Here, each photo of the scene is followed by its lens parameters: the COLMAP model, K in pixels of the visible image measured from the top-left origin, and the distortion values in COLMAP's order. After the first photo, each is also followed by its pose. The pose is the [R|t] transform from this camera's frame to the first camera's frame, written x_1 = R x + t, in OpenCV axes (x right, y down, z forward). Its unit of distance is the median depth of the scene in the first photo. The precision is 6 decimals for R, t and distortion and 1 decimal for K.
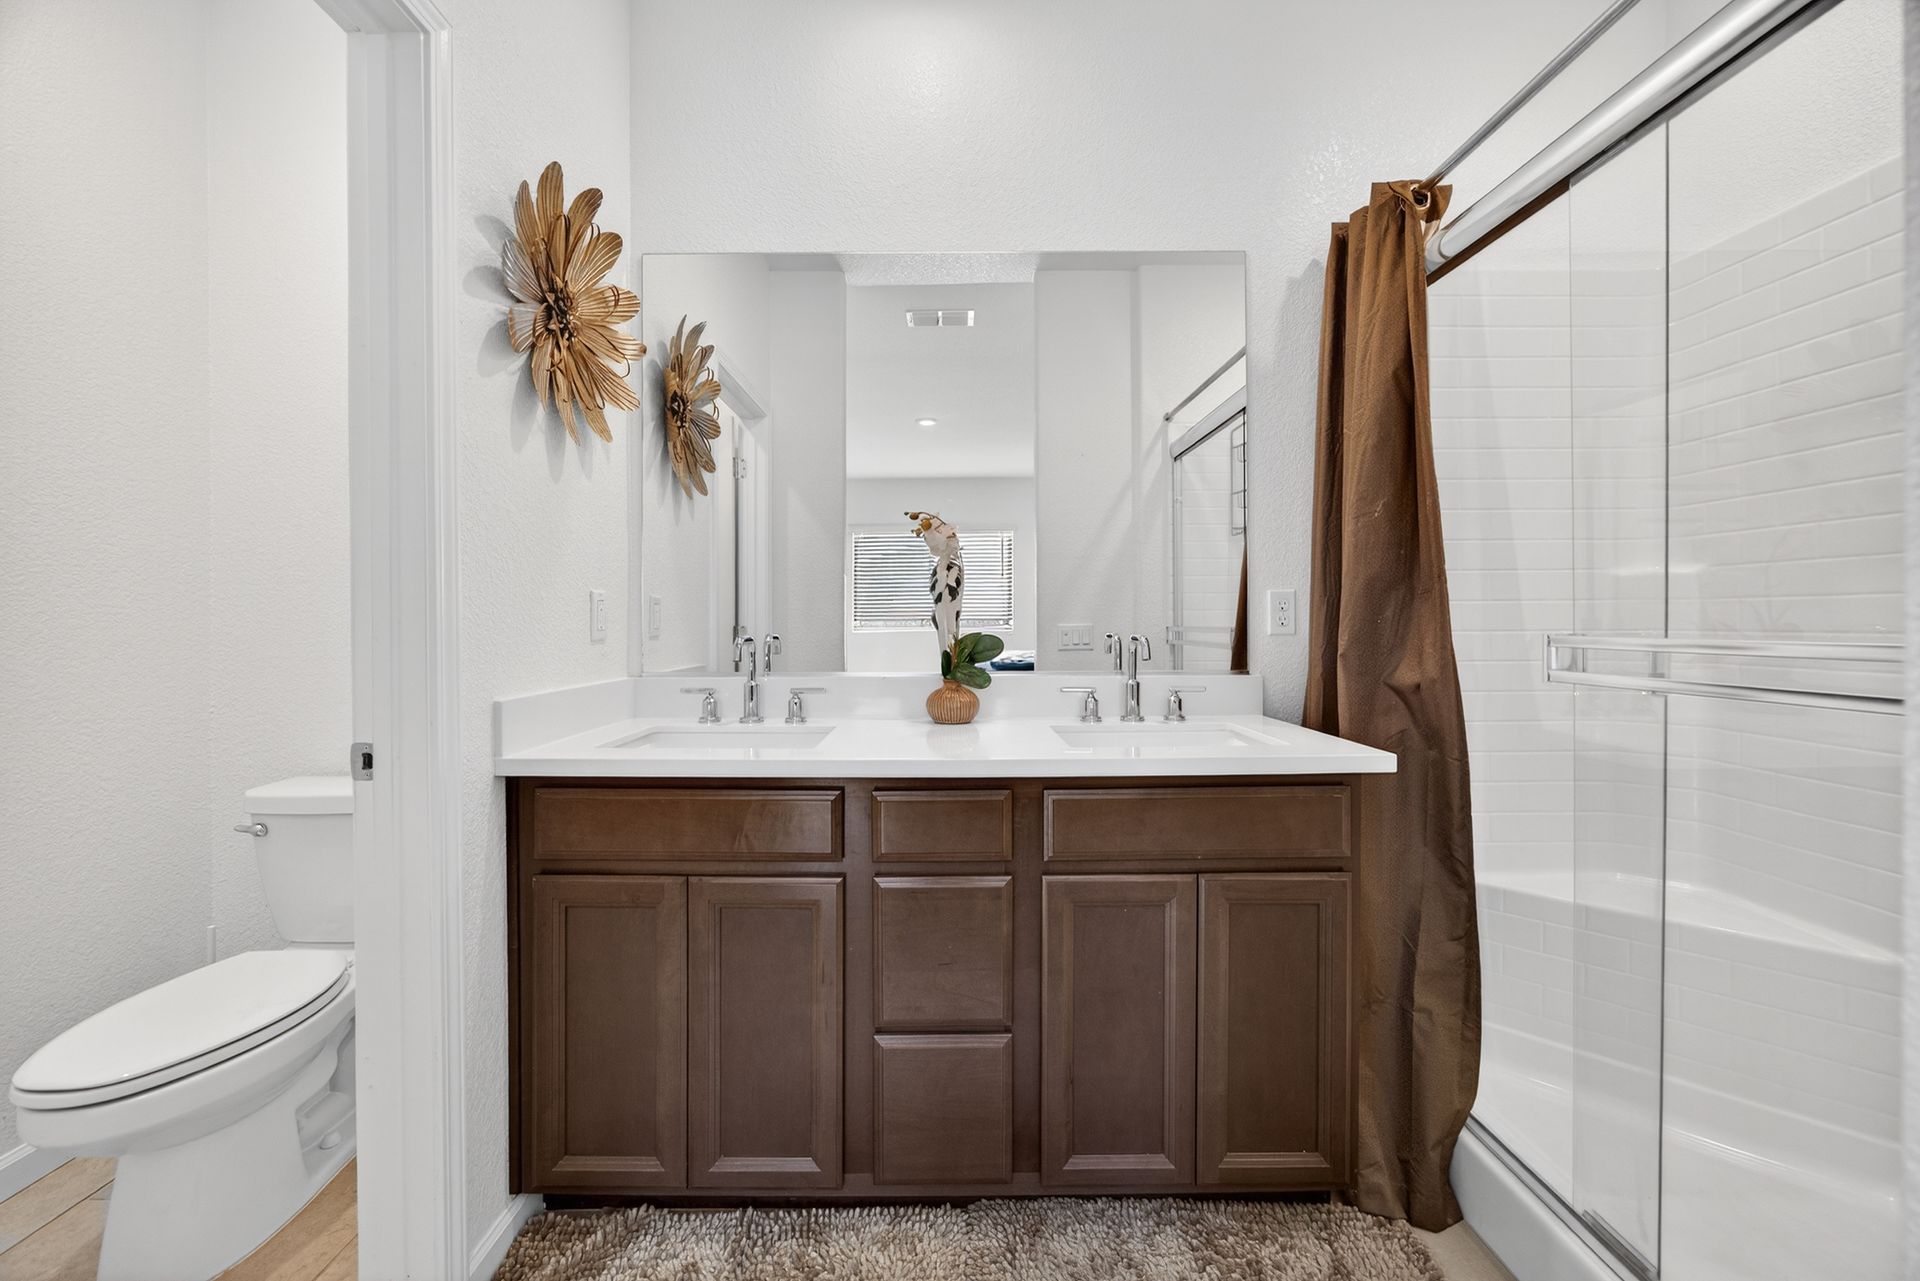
lens RADIAL K [[761.8, 0, 964.0], [0, 761.8, 626.1], [0, 0, 1]] dist [0.002281, 0.000192]
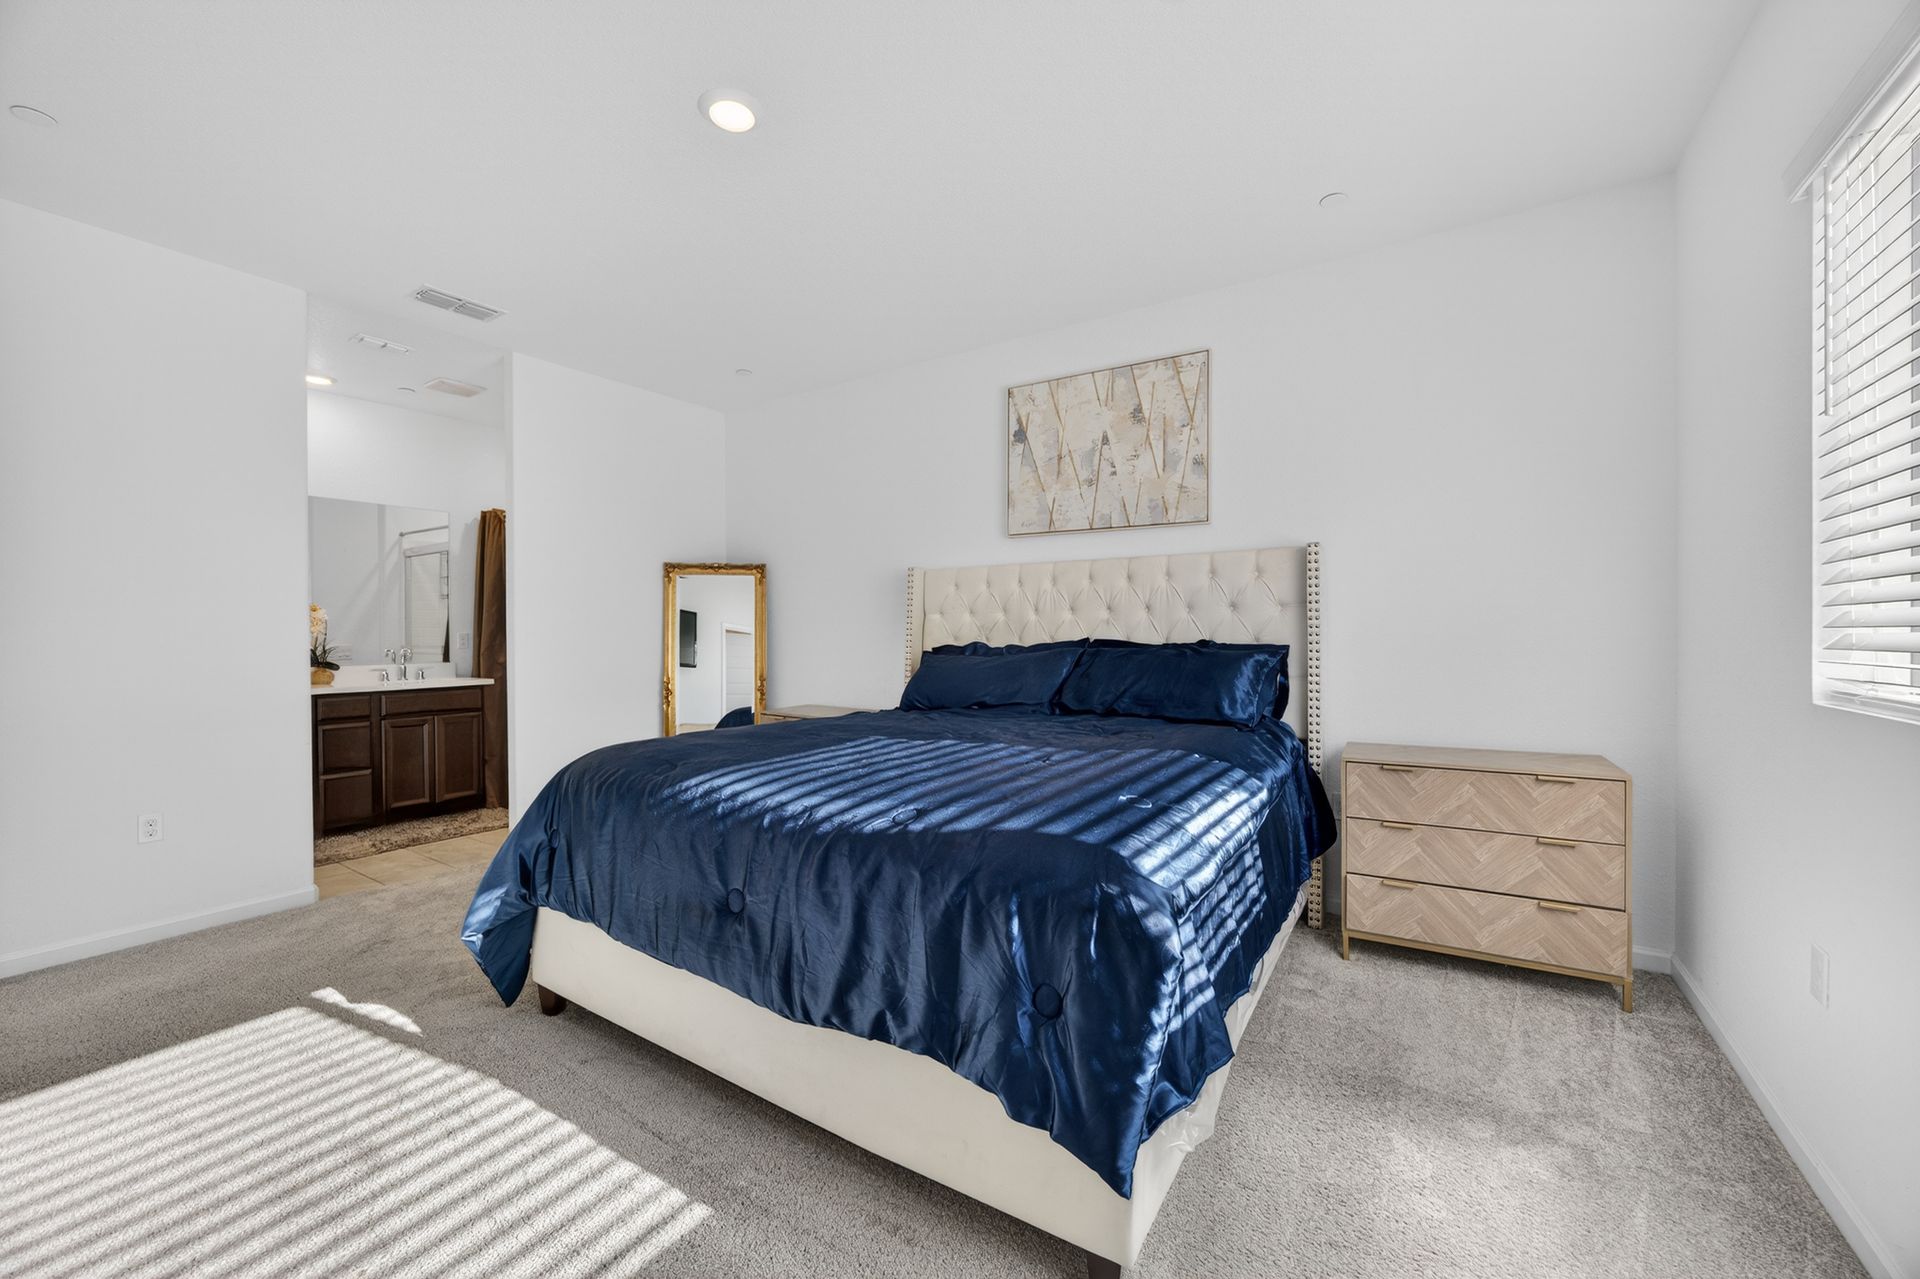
lens RADIAL K [[751.4, 0, 967.3], [0, 751.4, 638.7], [0, 0, 1]] dist [-0.046097, 0.016832]
pose [[0.571389, -0.008321, 0.820637, -0.765662], [0.015447, 0.999881, -0.000617, 0.007369], [-0.820534, 0.013029, 0.571450, -2.116288]]
